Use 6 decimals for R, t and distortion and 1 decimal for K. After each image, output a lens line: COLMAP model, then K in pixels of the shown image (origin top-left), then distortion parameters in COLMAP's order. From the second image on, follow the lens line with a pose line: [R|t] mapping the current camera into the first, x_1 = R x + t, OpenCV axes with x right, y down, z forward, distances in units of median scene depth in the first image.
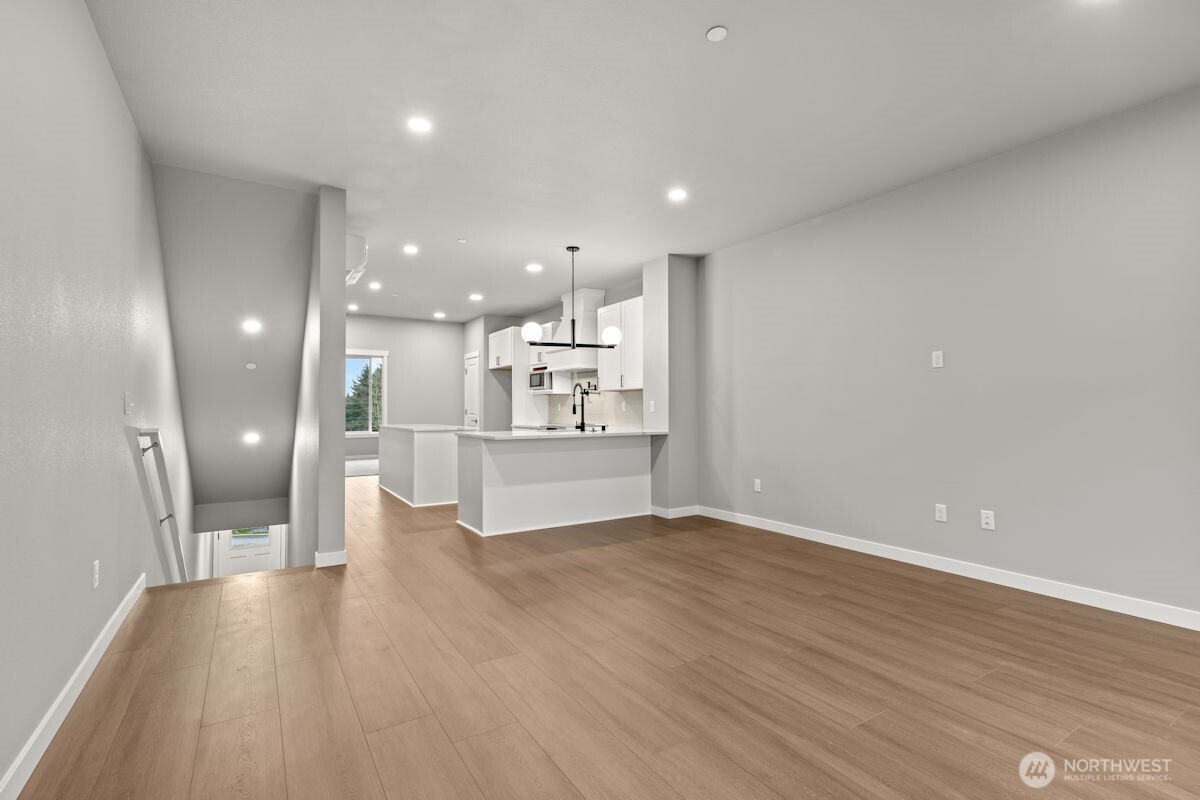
lens RADIAL K [[550.6, 0, 600.0], [0, 550.6, 400.0], [0, 0, 1]] dist [0.001144, 0.000256]
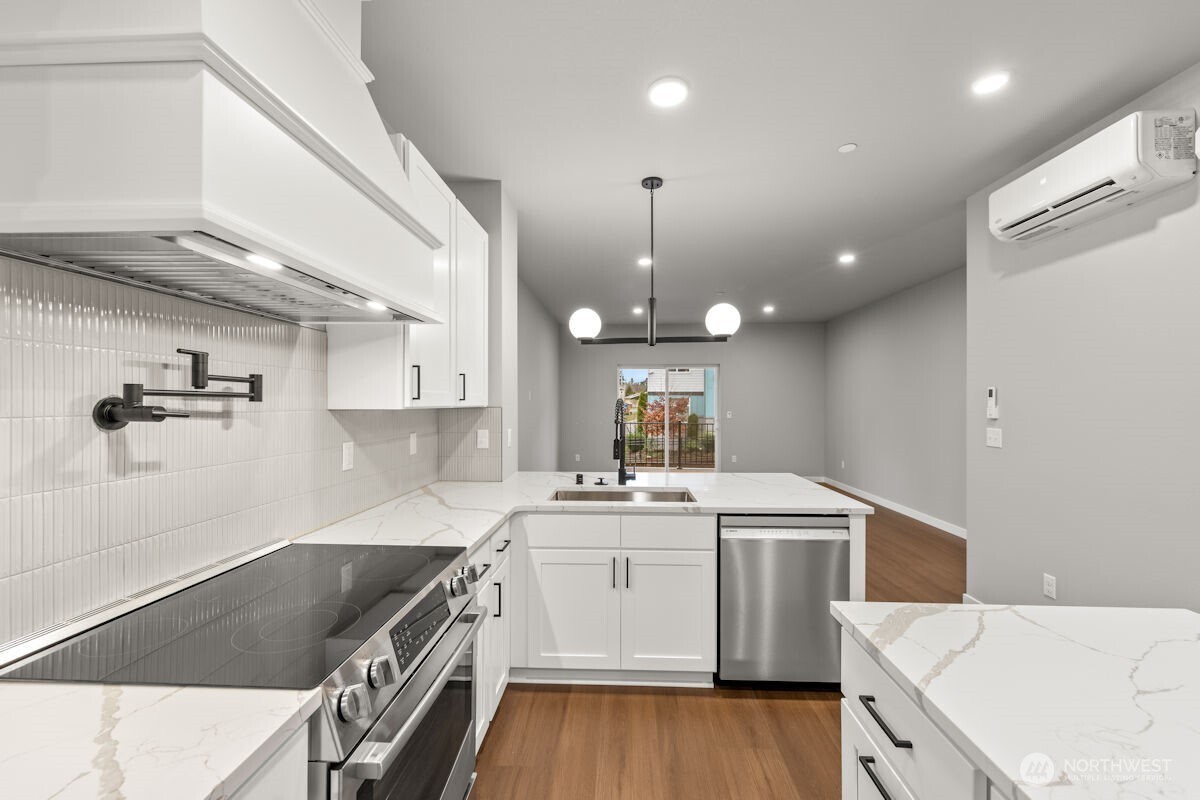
lens RADIAL K [[476.7, 0, 602.9], [0, 476.7, 402.3], [0, 0, 1]] dist [0.002389, -0.000112]
pose [[-0.819514, 0.006773, 0.573019, -0.239187], [-0.004318, 0.999829, -0.017993, -0.015347], [-0.573043, -0.017220, -0.819344, 1.130932]]
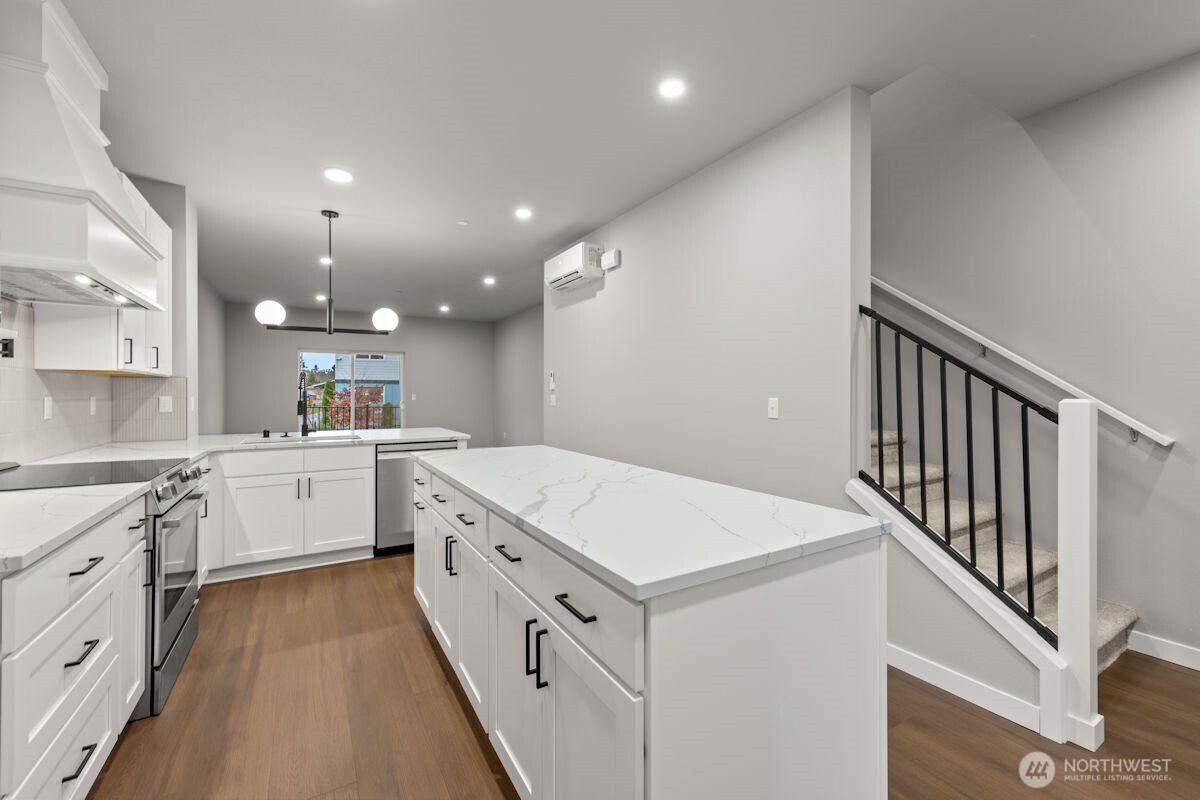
lens RADIAL K [[484.4, 0, 594.2], [0, 484.4, 395.2], [0, 0, 1]] dist [0.001778, -0.000032]
pose [[-0.999585, 0.005986, 0.028187, -0.363052], [0.005570, 0.999875, -0.014799, 0.009764], [-0.028272, -0.014636, -0.999493, 1.327917]]
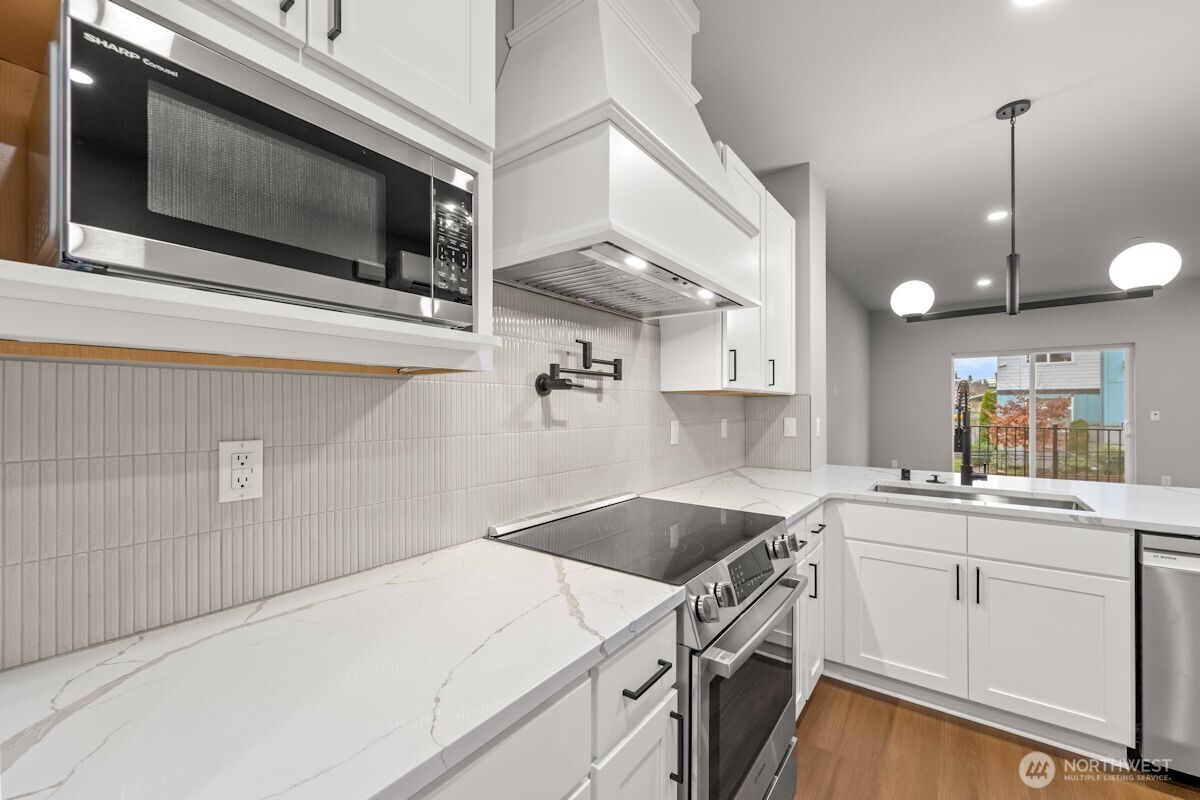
lens RADIAL K [[478.1, 0, 602.4], [0, 478.1, 406.8], [0, 0, 1]] dist [0.003431, 0.000111]
pose [[-0.358553, 0.007956, 0.933475, -0.244044], [-0.011648, 0.999848, -0.012995, -0.001014], [-0.933437, -0.015533, -0.358406, 1.150410]]
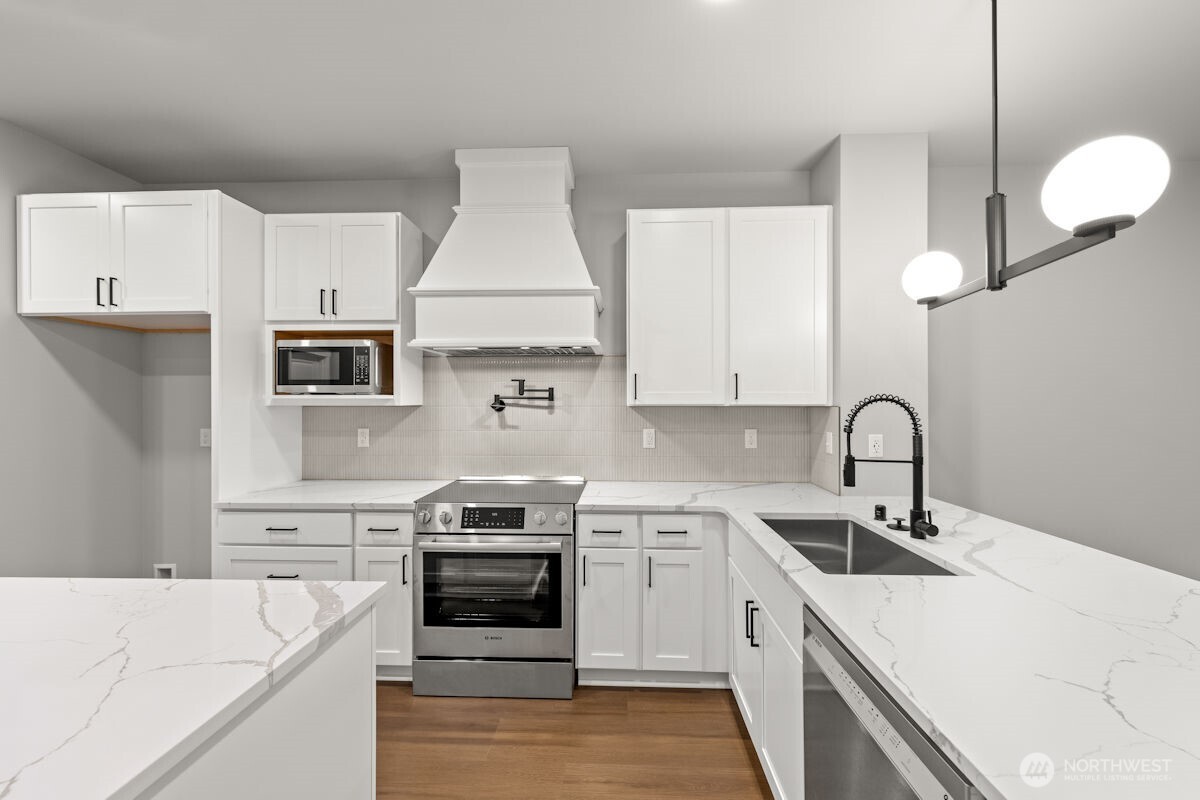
lens RADIAL K [[476.7, 0, 602.9], [0, 476.7, 402.3], [0, 0, 1]] dist [0.002389, -0.000112]
pose [[0.568838, 0.002404, 0.822446, -0.309288], [-0.015404, 0.999851, 0.007731, -0.021179], [-0.822305, -0.017067, 0.568791, 0.791497]]
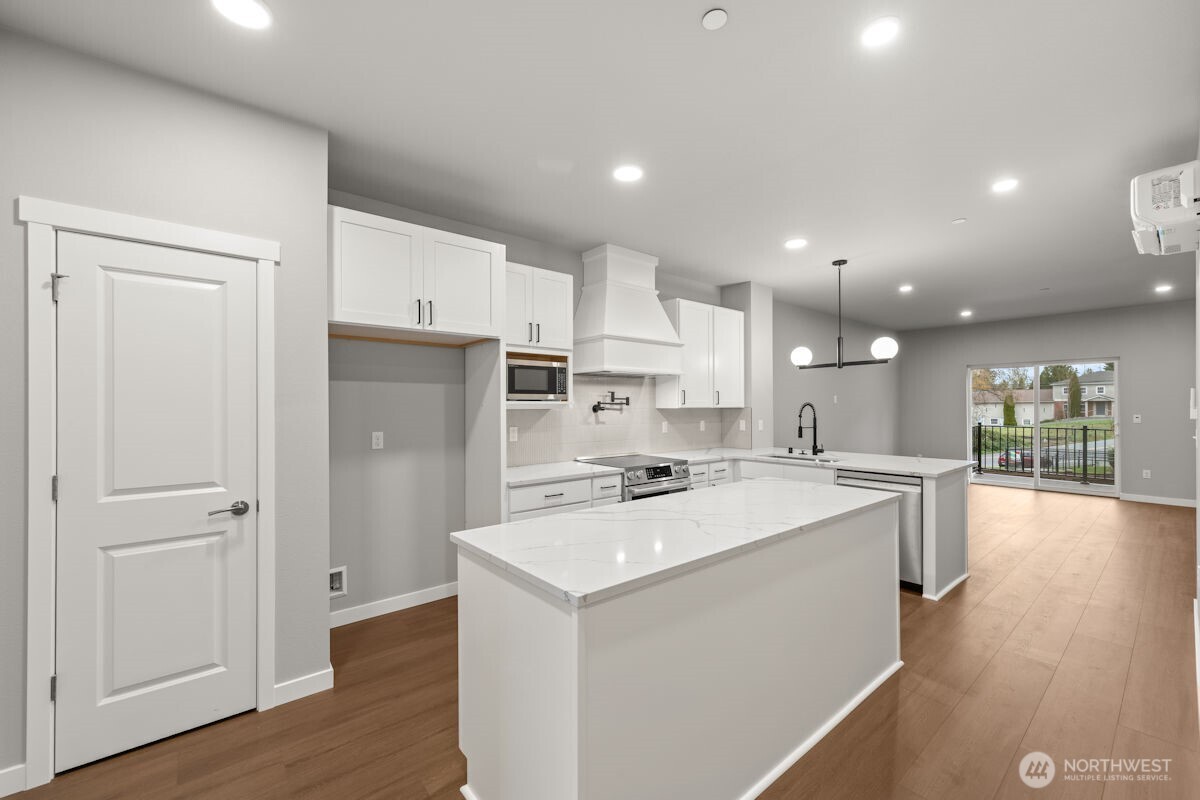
lens RADIAL K [[478.1, 0, 602.4], [0, 478.1, 406.8], [0, 0, 1]] dist [0.003431, 0.000111]
pose [[-0.127040, 0.004845, 0.991886, -0.631243], [-0.011614, 0.999912, -0.006372, -0.012532], [-0.991830, -0.012329, -0.126973, 1.164894]]
